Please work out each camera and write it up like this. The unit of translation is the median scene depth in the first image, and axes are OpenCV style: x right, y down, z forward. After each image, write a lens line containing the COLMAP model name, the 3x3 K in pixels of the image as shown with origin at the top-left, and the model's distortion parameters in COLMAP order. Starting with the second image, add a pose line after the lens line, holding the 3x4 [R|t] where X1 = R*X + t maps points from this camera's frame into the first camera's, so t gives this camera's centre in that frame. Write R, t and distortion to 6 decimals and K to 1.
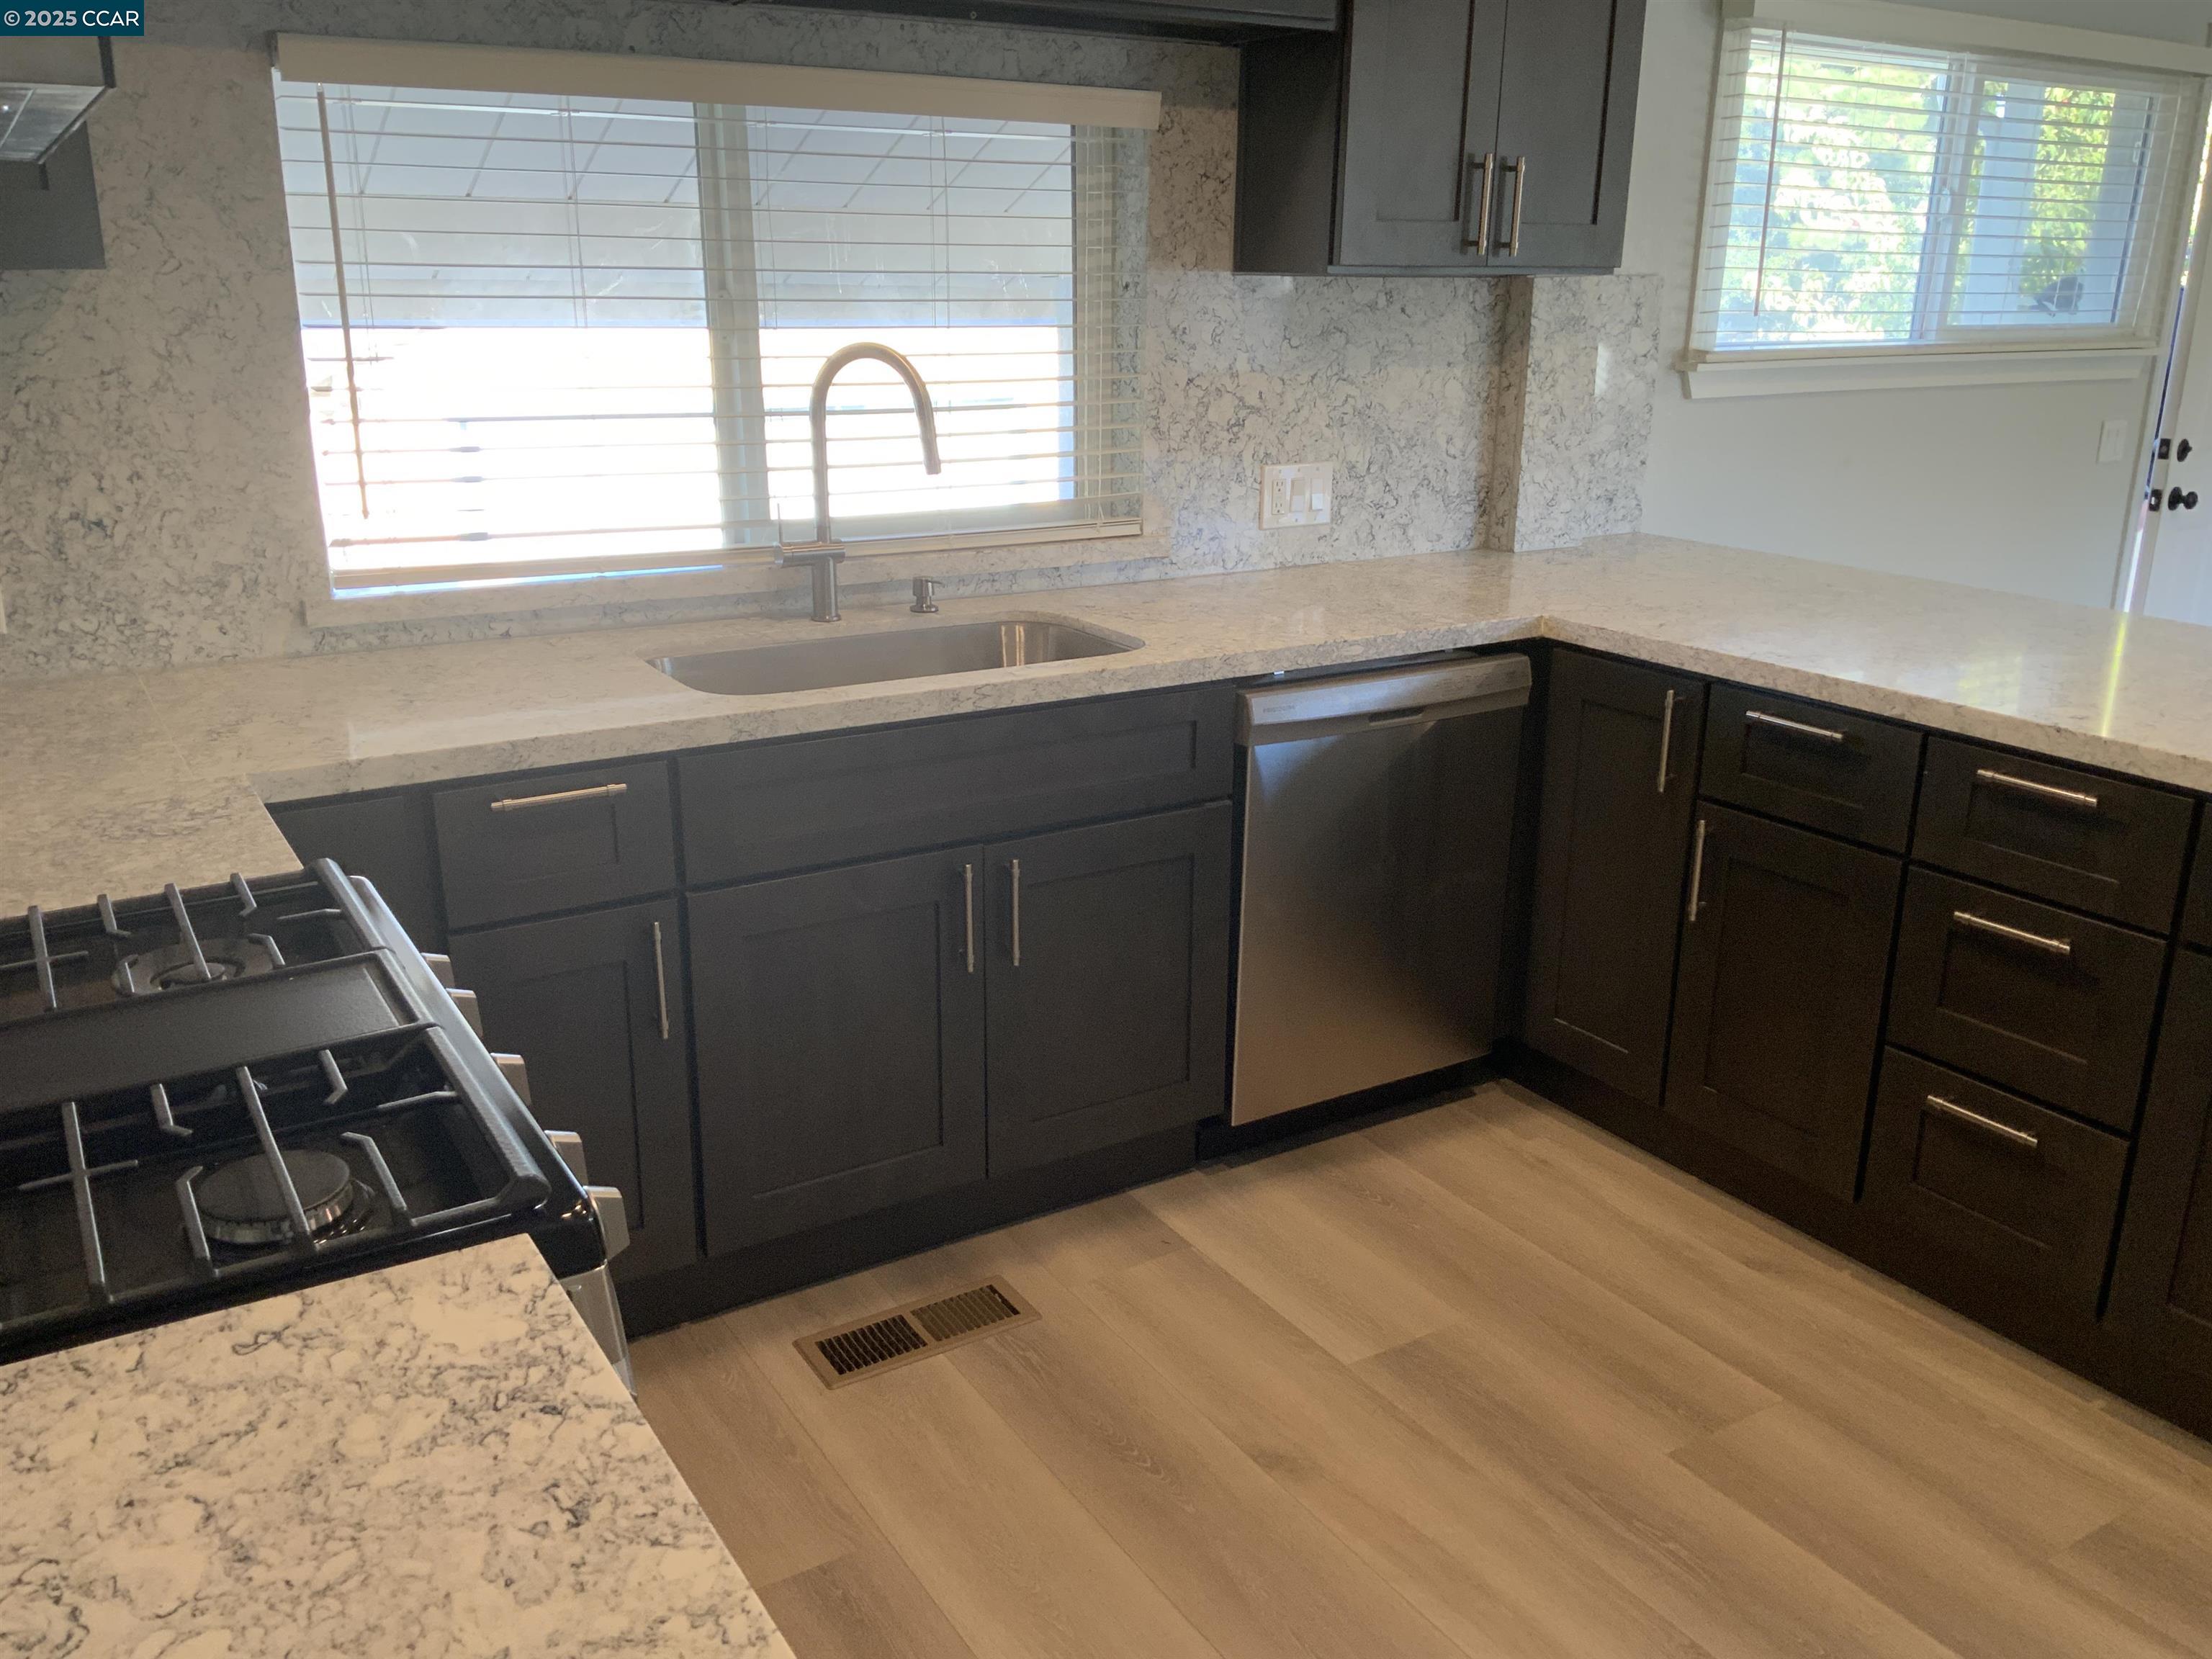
lens RADIAL K [[1810.3, 0, 1109.9], [0, 1810.3, 857.5], [0, 0, 1]] dist [0.083280, -0.141480]
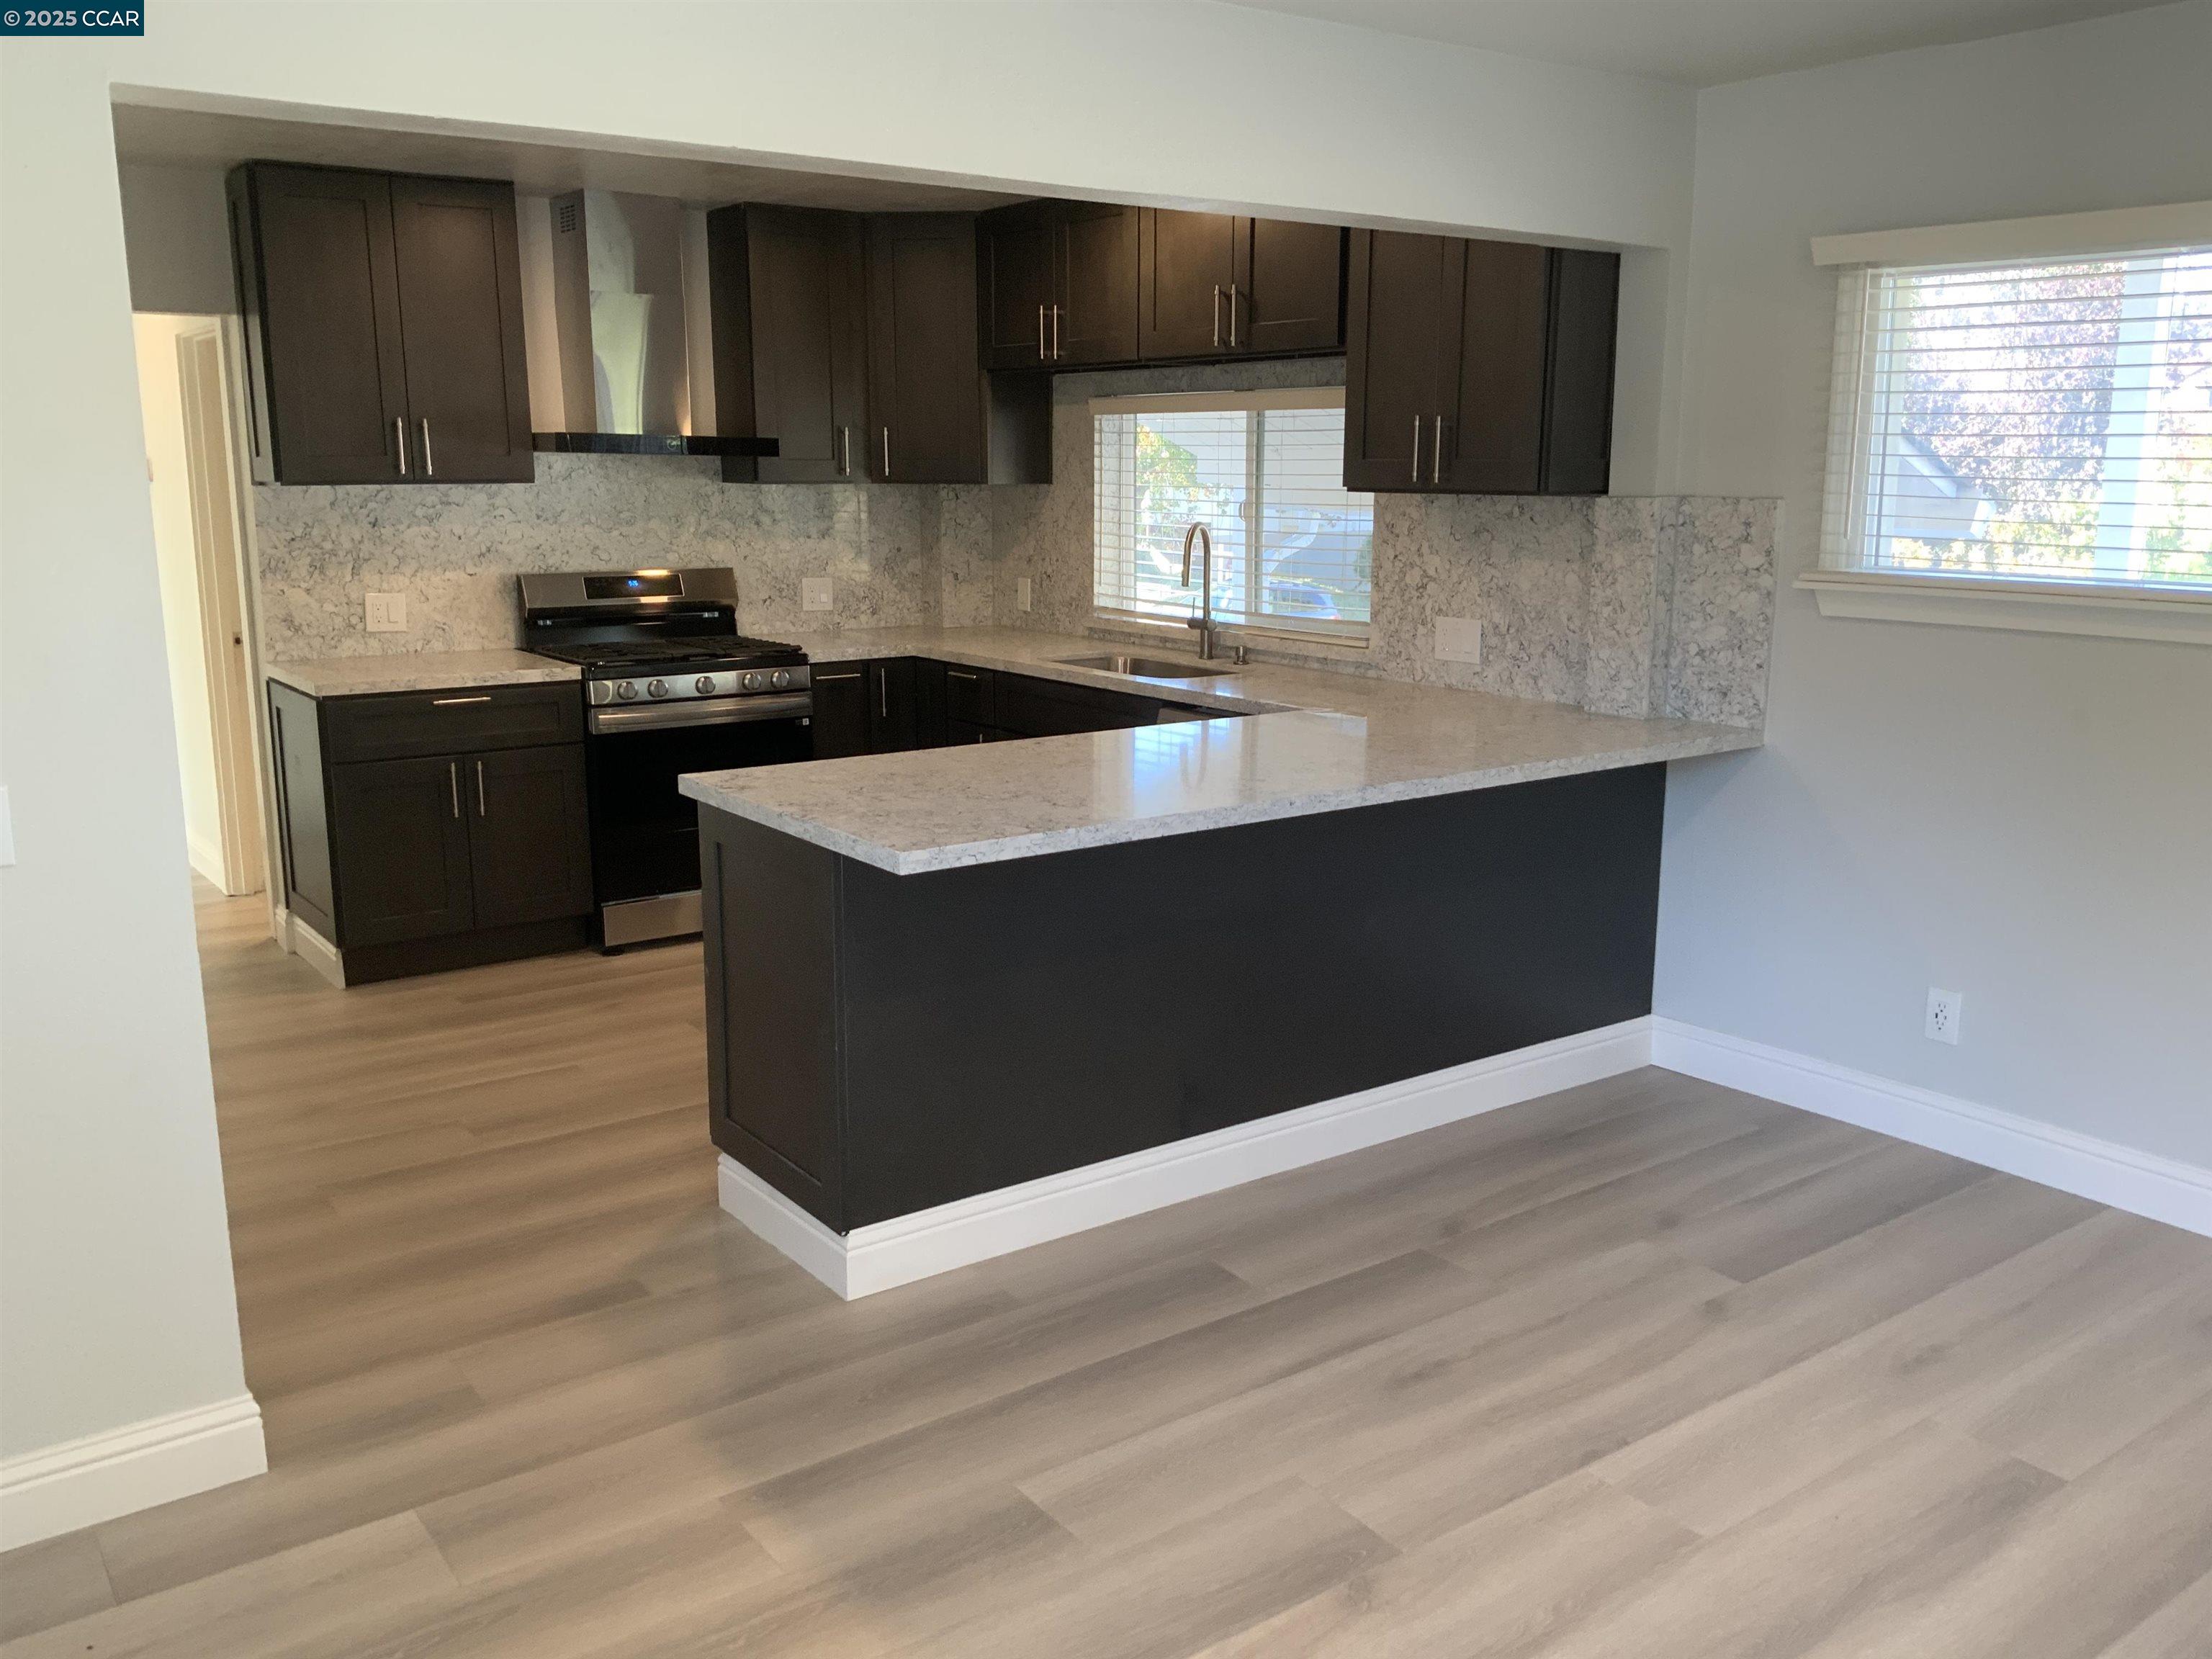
lens RADIAL K [[1810.3, 0, 1093.0], [0, 1810.3, 838.7], [0, 0, 1]] dist [0.083280, -0.141480]
pose [[0.068704, 0.196745, -0.978045, 1.564940], [-0.312331, 0.935320, 0.166210, -0.206549], [0.947486, 0.294055, 0.125710, 0.606530]]
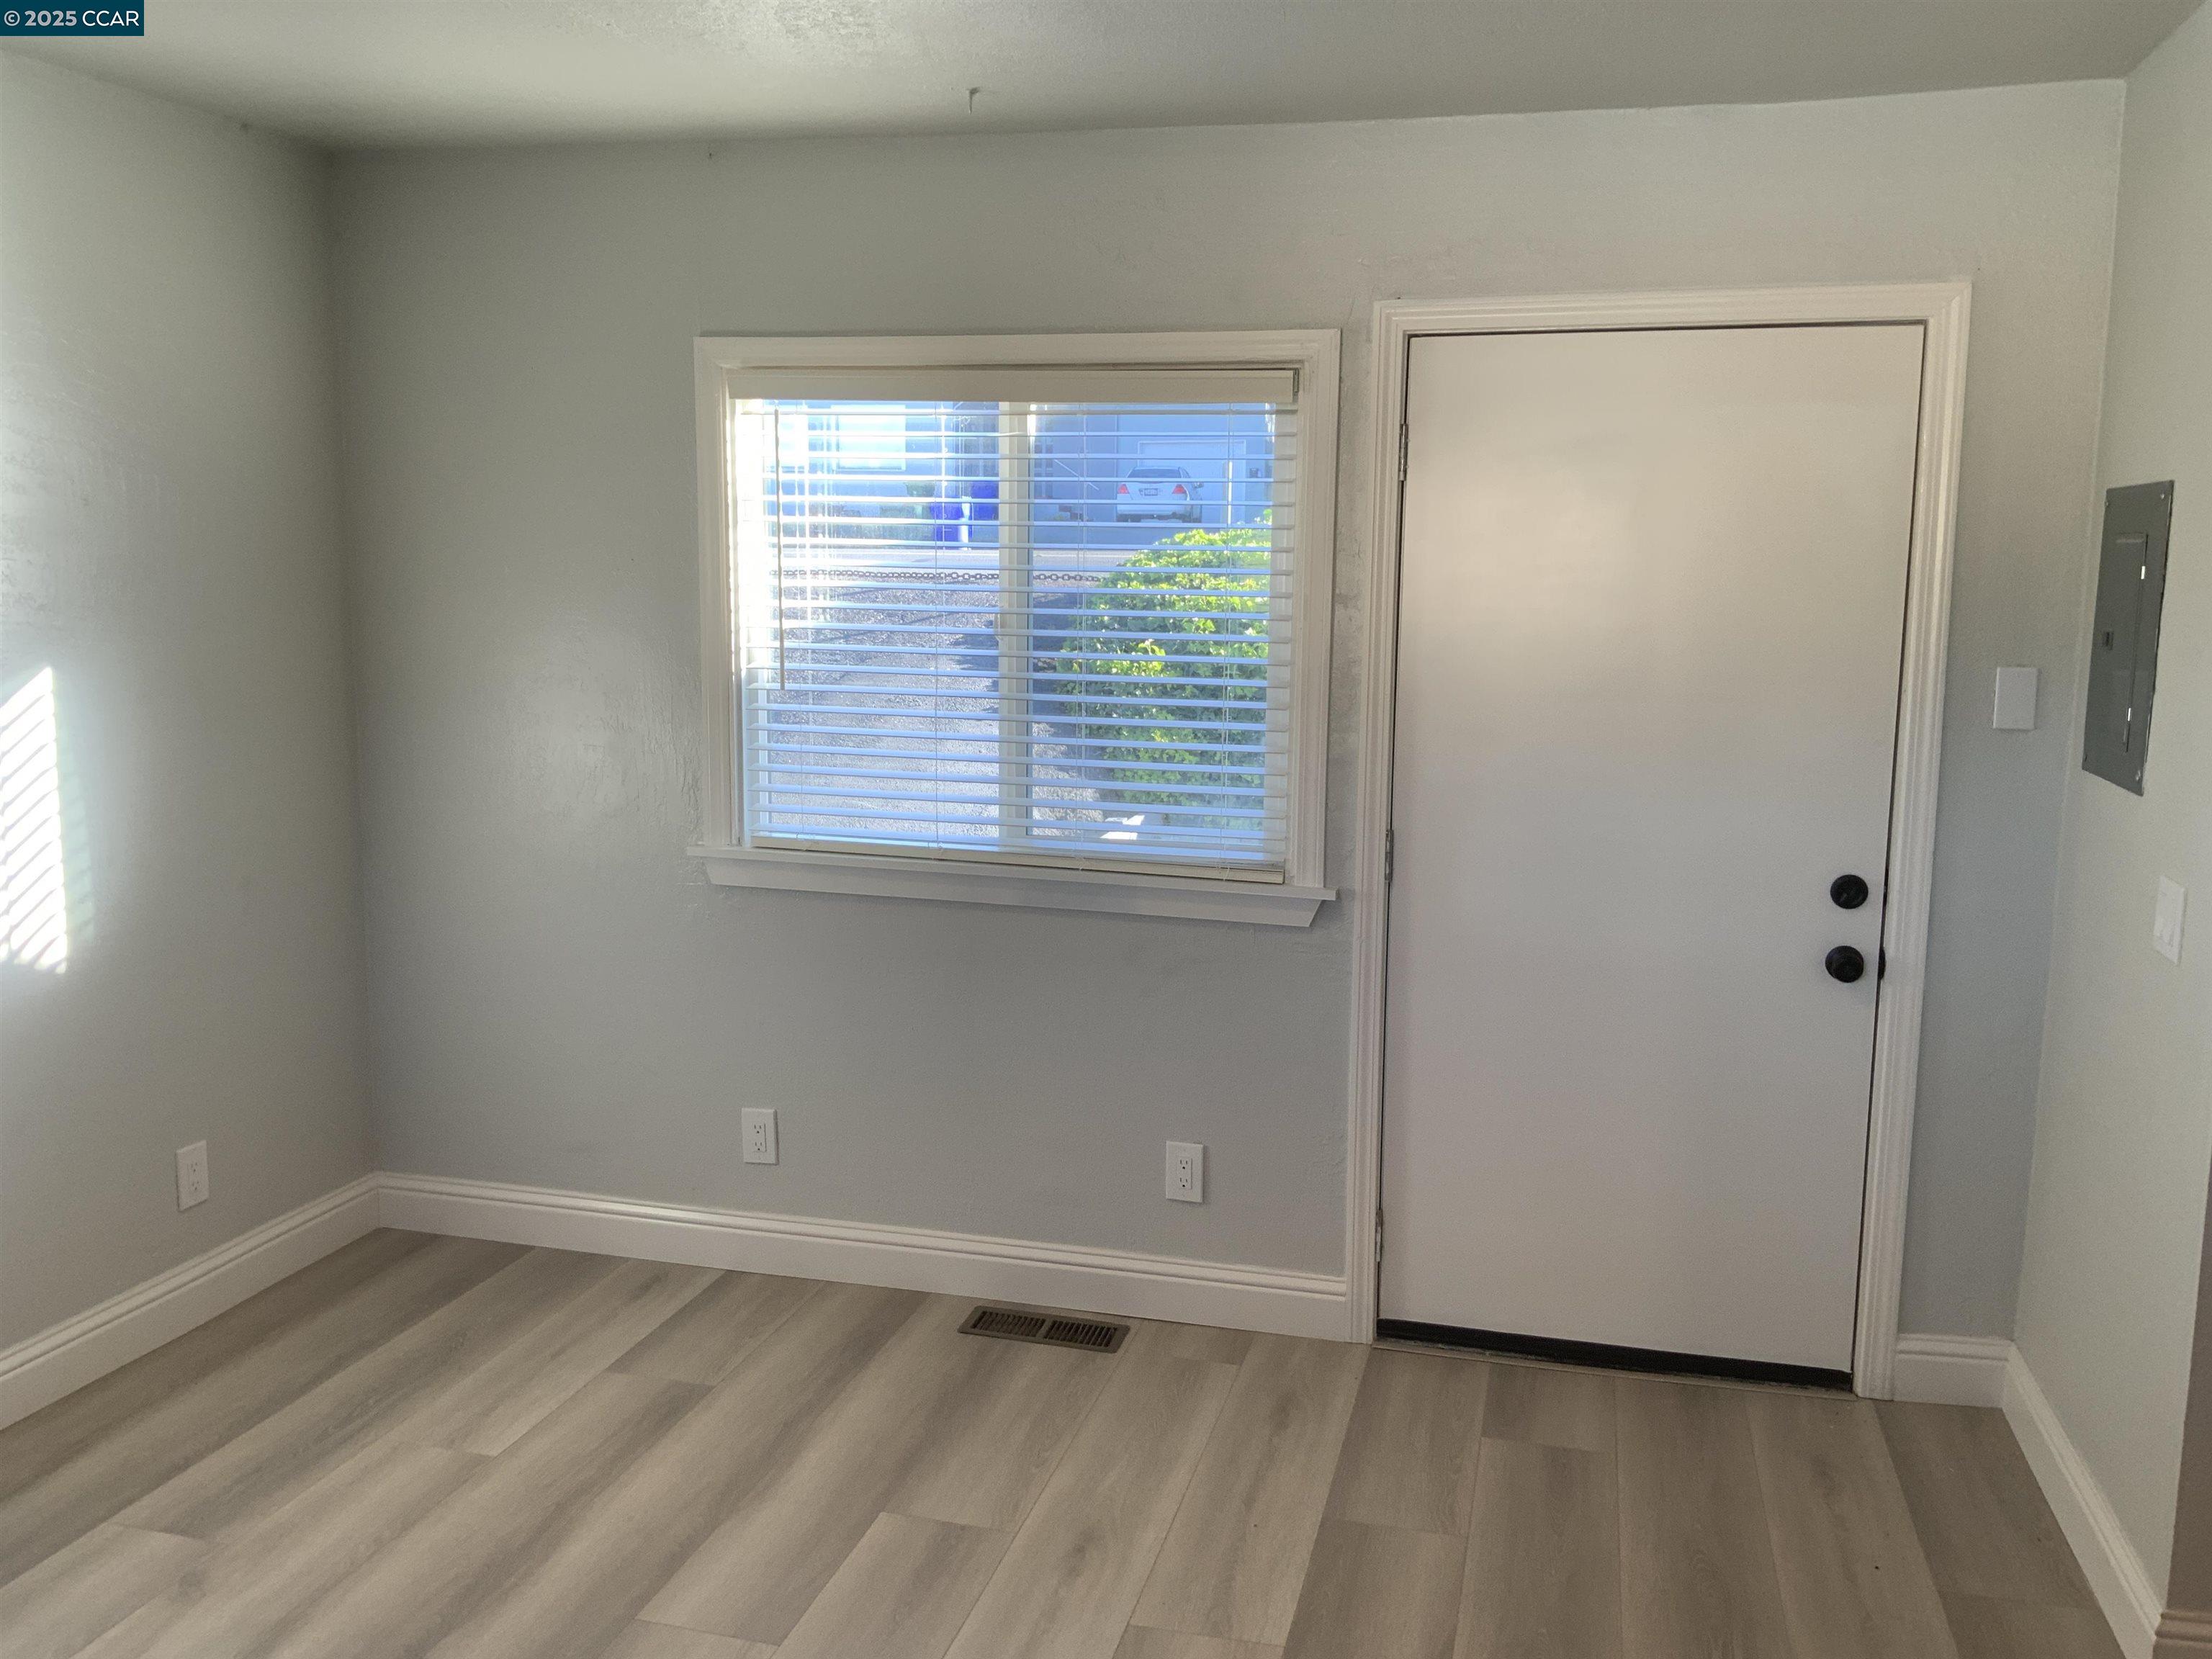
lens RADIAL K [[1810.3, 0, 1102.1], [0, 1810.3, 827.6], [0, 0, 1]] dist [0.083280, -0.141480]
pose [[-0.691668, -0.113341, 0.713266, 0.597313], [0.211795, 0.912355, 0.350358, -0.354008], [-0.690462, 0.393398, -0.607042, 1.040138]]
